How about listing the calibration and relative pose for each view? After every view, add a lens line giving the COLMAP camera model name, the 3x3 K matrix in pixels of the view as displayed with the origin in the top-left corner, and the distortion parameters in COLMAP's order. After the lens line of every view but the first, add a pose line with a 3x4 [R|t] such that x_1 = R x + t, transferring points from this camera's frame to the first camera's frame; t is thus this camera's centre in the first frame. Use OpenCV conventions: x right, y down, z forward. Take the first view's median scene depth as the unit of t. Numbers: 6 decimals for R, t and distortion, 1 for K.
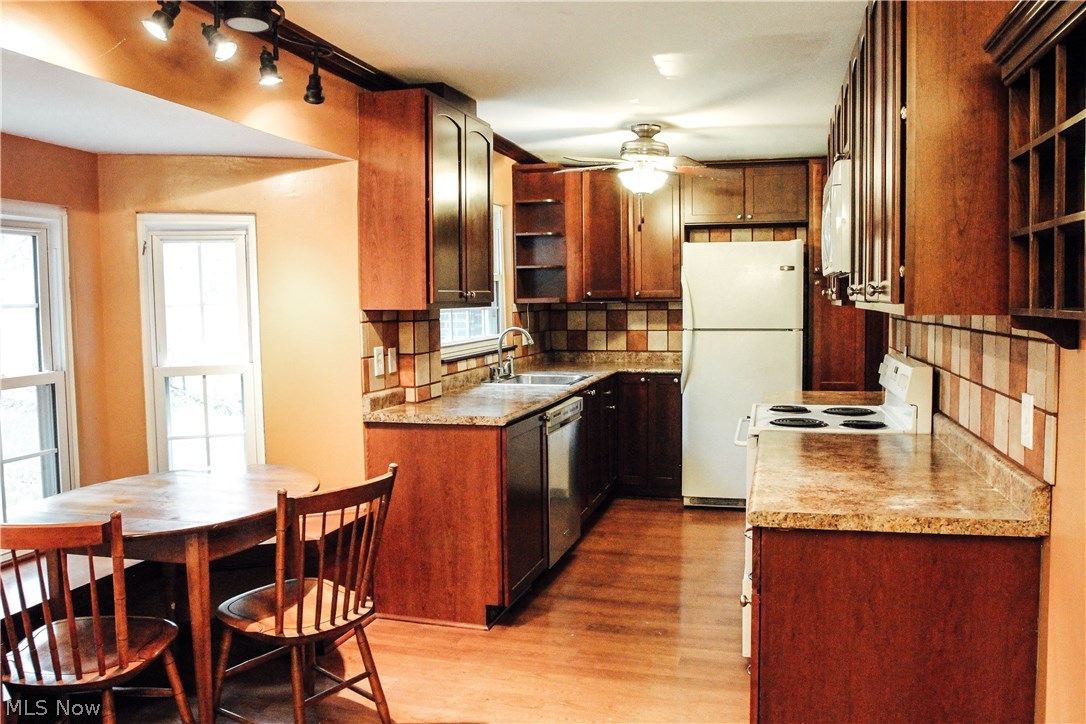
lens RADIAL K [[858.3, 0, 533.6], [0, 858.3, 360.5], [0, 0, 1]] dist [-0.085482, 0.007860]
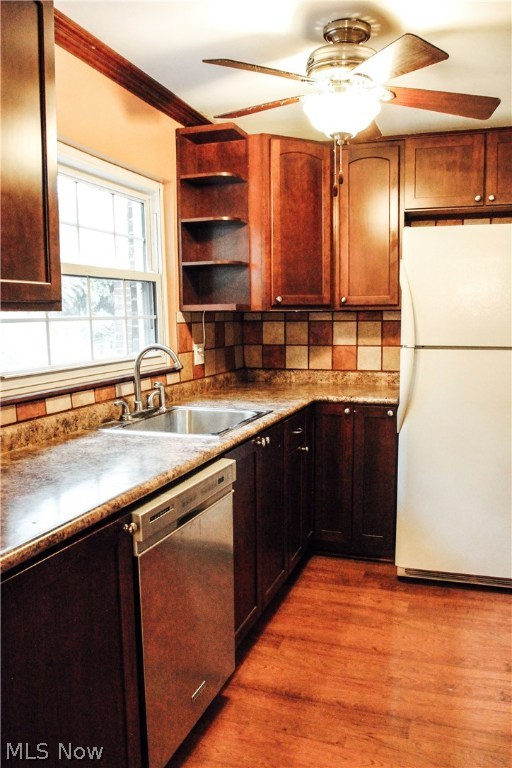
lens RADIAL K [[607.0, 0, 251.9], [0, 607.0, 396.3], [0, 0, 1]] dist [-0.085482, 0.007860]
pose [[0.997989, 0.009212, -0.062718, 0.230911], [-0.005450, 0.998190, 0.059895, -0.070102], [0.063157, -0.059433, 0.996232, 1.376343]]
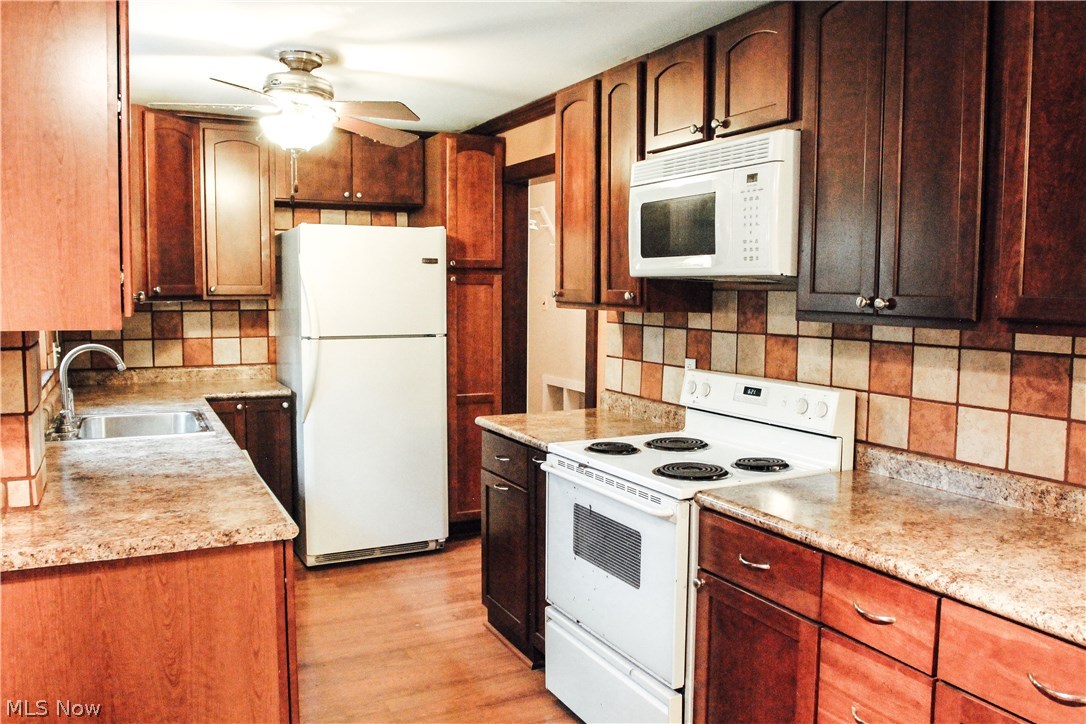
lens RADIAL K [[858.3, 0, 539.9], [0, 858.3, 362.2], [0, 0, 1]] dist [-0.085482, 0.007860]
pose [[0.745772, -0.044110, 0.664739, -0.490556], [0.033888, 0.999026, 0.028273, -0.084871], [-0.665338, 0.001441, 0.746540, 0.871293]]
